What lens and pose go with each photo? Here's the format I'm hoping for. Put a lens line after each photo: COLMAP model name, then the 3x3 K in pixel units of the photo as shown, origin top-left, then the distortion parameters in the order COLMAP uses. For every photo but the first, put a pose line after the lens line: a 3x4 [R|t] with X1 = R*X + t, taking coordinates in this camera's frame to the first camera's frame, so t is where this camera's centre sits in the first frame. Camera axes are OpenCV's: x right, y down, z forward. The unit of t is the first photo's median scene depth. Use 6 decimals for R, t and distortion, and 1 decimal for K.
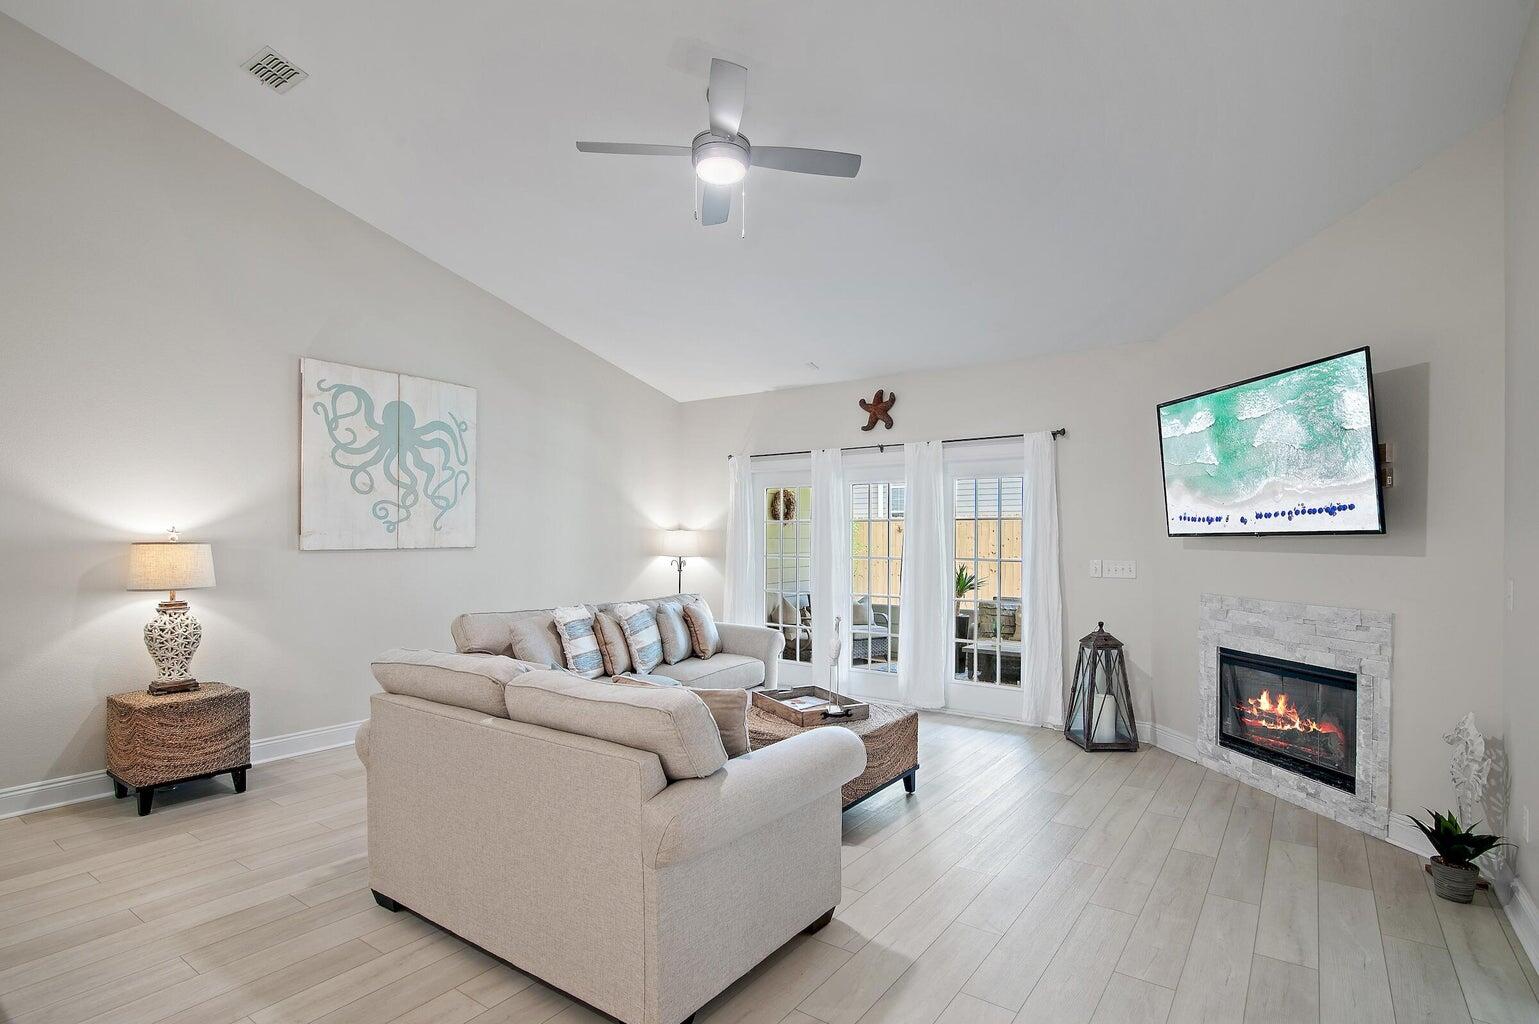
lens RADIAL K [[764.9, 0, 782.1], [0, 764.9, 538.8], [0, 0, 1]] dist [0.016784, 0.001934]
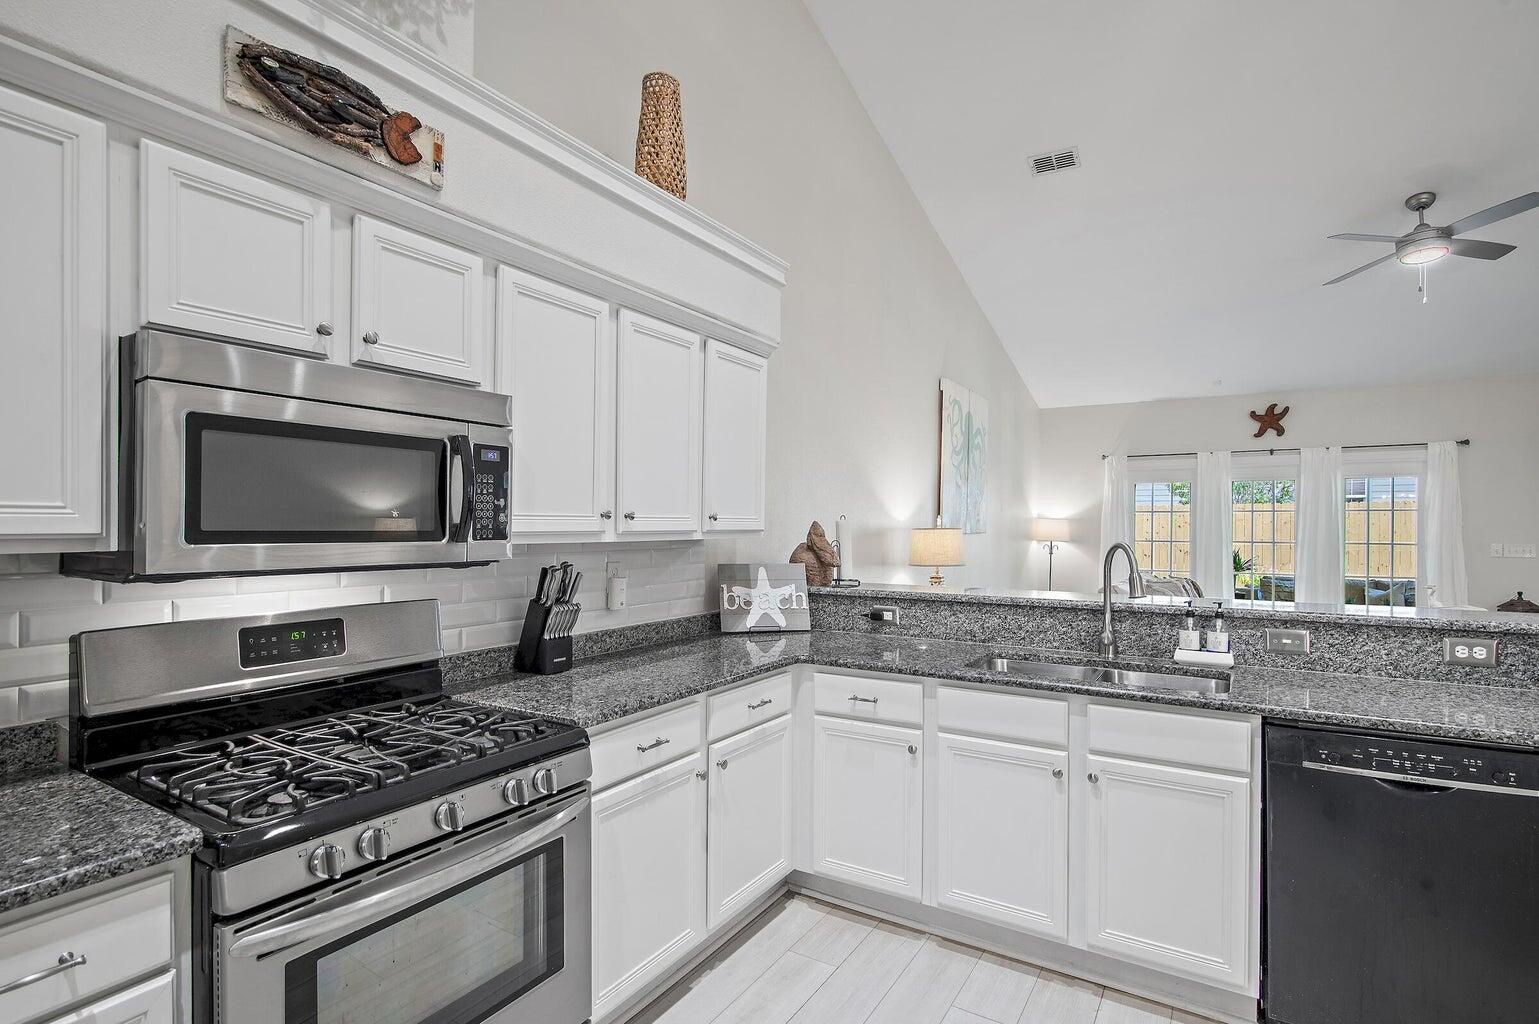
lens RADIAL K [[764.9, 0, 820.2], [0, 764.9, 536.1], [0, 0, 1]] dist [0.016784, 0.001934]
pose [[0.998864, 0.005660, 0.047321, -0.991171], [-0.005995, 0.999958, 0.006939, 0.016782], [-0.047280, -0.007214, 0.998856, -0.282687]]
